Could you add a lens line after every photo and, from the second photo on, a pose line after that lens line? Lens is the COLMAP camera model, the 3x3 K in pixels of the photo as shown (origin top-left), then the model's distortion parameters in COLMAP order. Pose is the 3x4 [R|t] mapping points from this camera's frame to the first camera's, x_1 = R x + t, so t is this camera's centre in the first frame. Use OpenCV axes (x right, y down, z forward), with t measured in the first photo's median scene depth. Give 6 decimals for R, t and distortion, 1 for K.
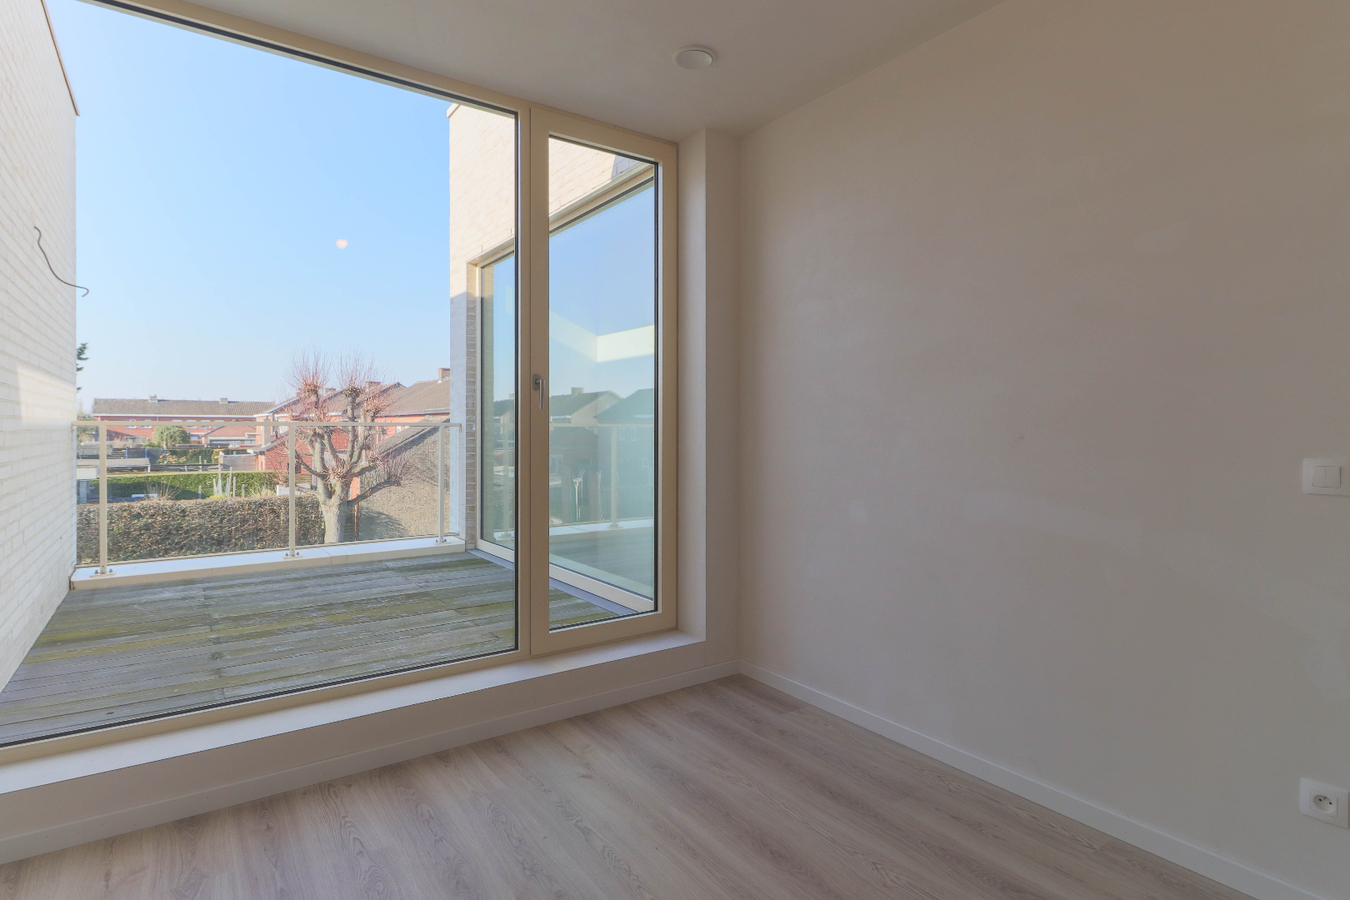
lens RADIAL K [[715.5, 0, 673.4], [0, 715.5, 413.3], [0, 0, 1]] dist [0.001753, -0.000282]
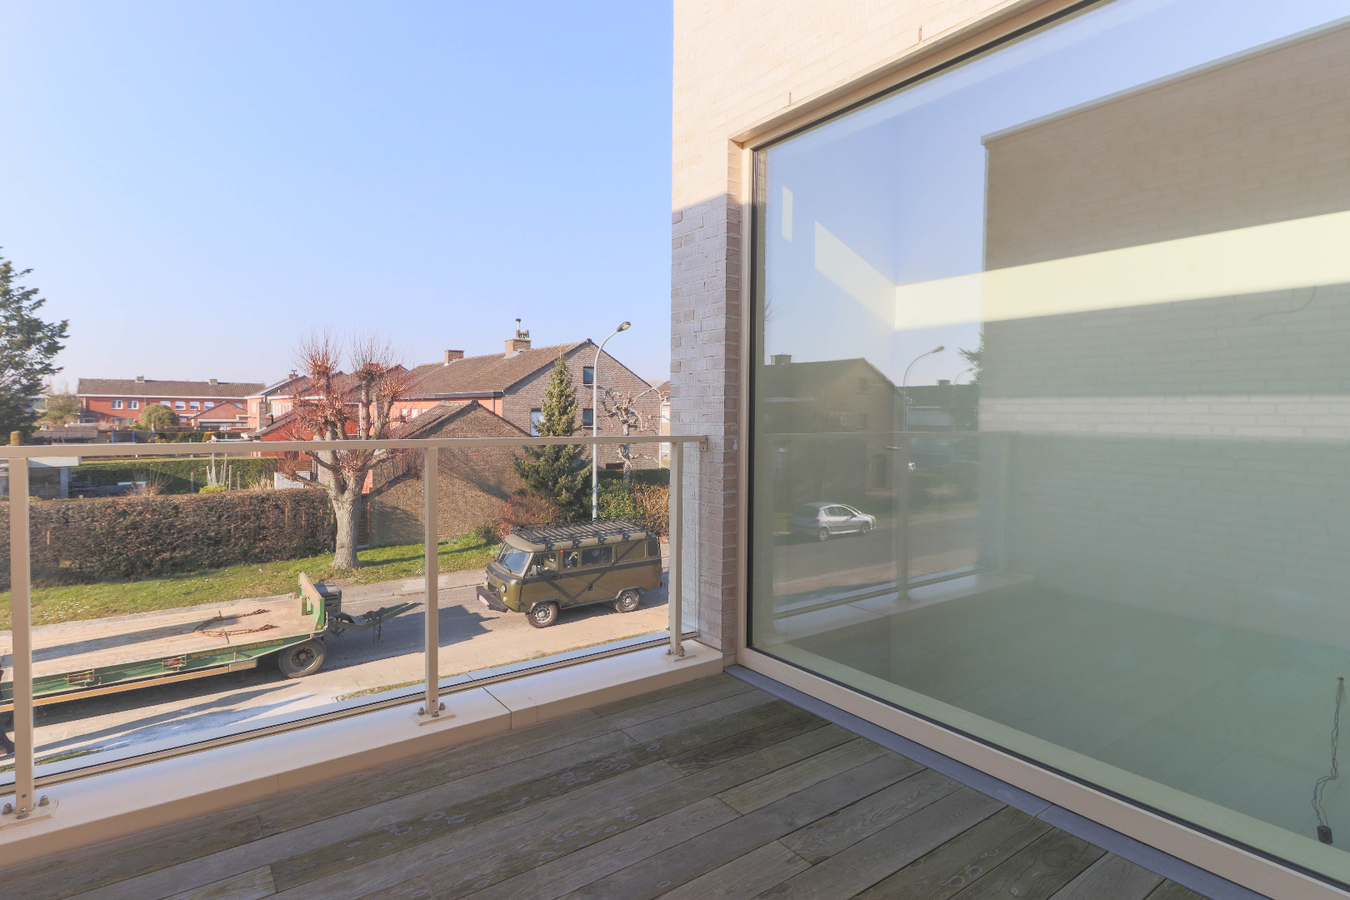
lens RADIAL K [[704.5, 0, 676.2], [0, 704.5, 412.6], [0, 0, 1]] dist [0.002710, -0.000682]
pose [[0.999752, 0.006752, 0.021198, -0.073369], [-0.007202, 0.999748, 0.021253, -0.003452], [-0.021050, -0.021400, 0.999549, 0.101182]]
